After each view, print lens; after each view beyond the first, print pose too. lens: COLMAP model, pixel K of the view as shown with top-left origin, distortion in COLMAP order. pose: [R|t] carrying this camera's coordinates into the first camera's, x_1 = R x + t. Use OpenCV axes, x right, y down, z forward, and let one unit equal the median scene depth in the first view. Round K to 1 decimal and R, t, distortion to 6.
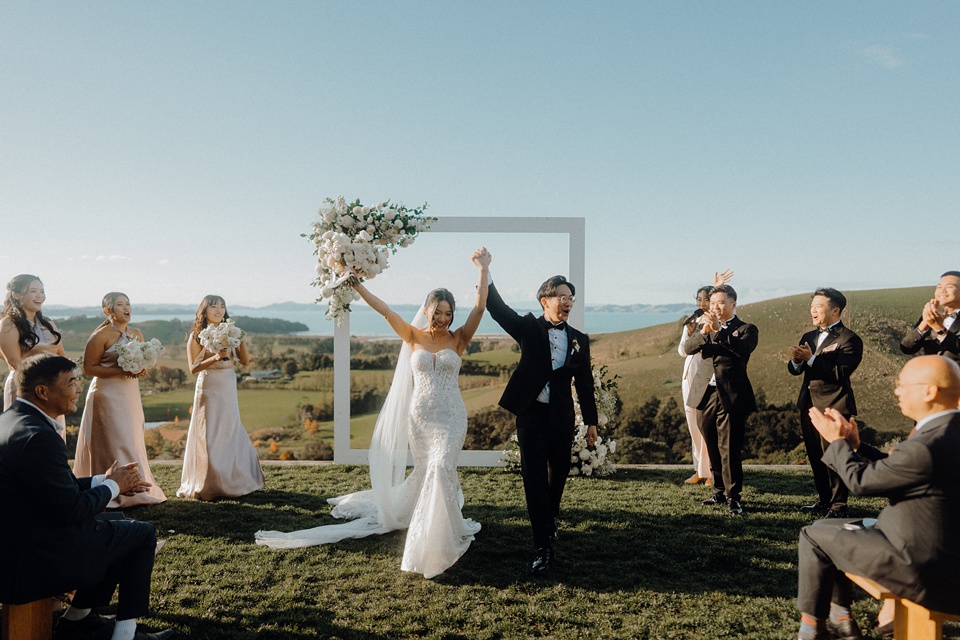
lens RADIAL K [[679.1, 0, 480.0], [0, 679.1, 320.0], [0, 0, 1]] dist [-0.008384, -0.000674]
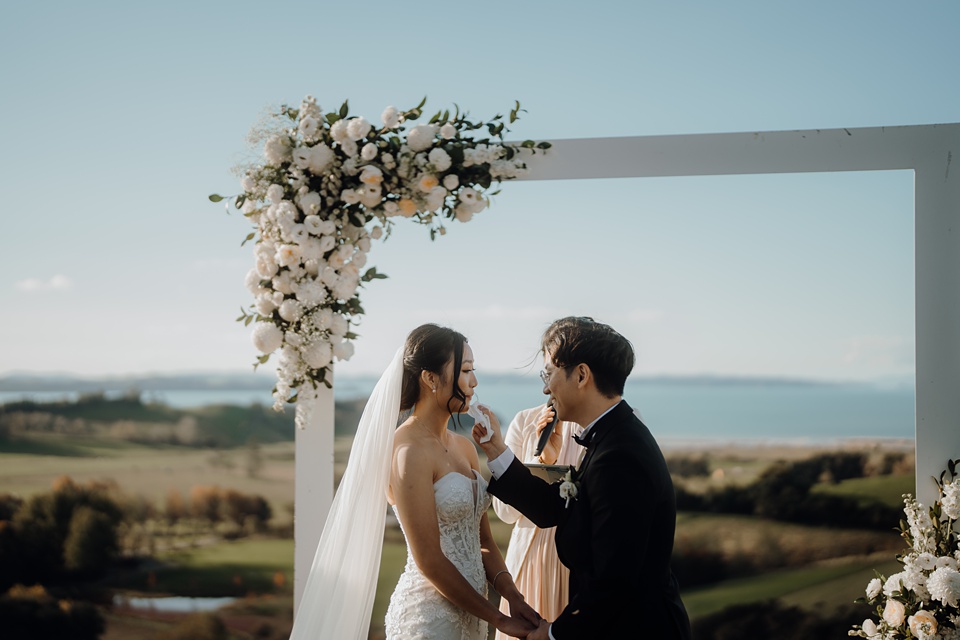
lens RADIAL K [[1417.5, 0, 461.4], [0, 1417.5, 317.3], [0, 0, 1]] dist [-0.151914, 1.216249]
pose [[0.961314, -0.007736, -0.275346, 0.108456], [-0.009315, 0.998121, -0.060565, -0.004409], [0.275298, 0.060787, 0.959435, 0.236209]]
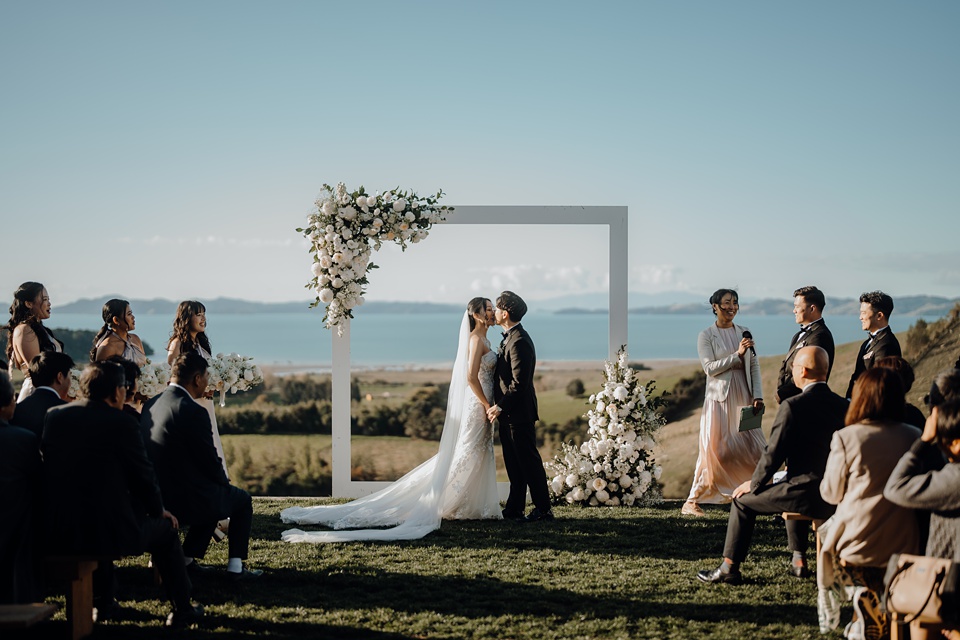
lens RADIAL K [[1418.8, 0, 480.0], [0, 1418.8, 320.0], [0, 0, 1]] dist [-0.067931, -0.010058]
pose [[0.999860, -0.003998, -0.016232, -0.001725], [0.003861, 0.999956, -0.008507, 0.005810], [0.016265, 0.008443, 0.999832, -0.783355]]
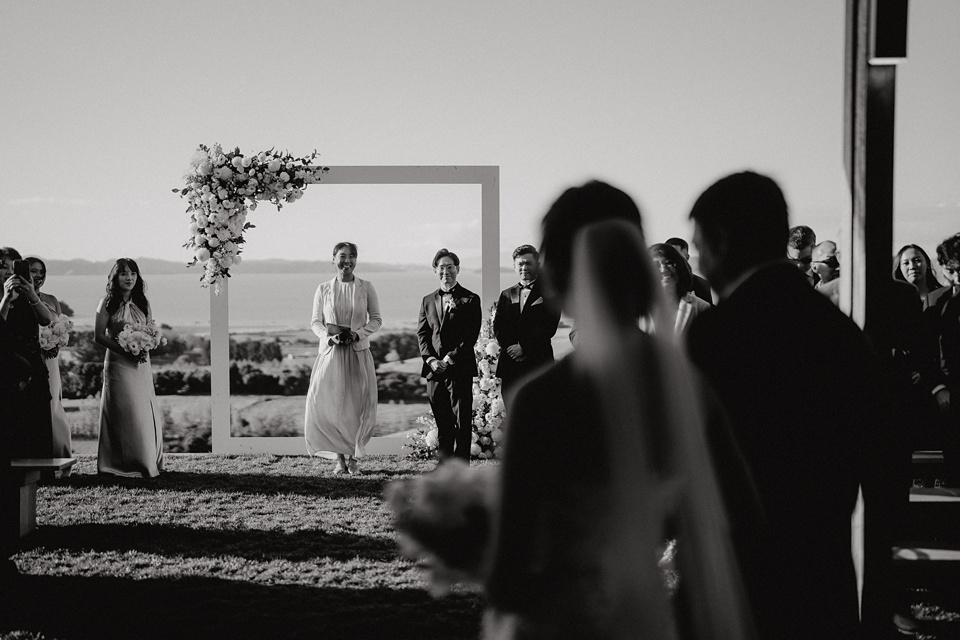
lens RADIAL K [[1417.5, 0, 461.4], [0, 1417.5, 317.3], [0, 0, 1]] dist [-0.151914, 1.216249]
pose [[0.999645, -0.010064, 0.024671, 0.060474], [0.009597, 0.999773, 0.018998, 0.007652], [-0.024857, -0.018754, 0.999515, -0.816211]]
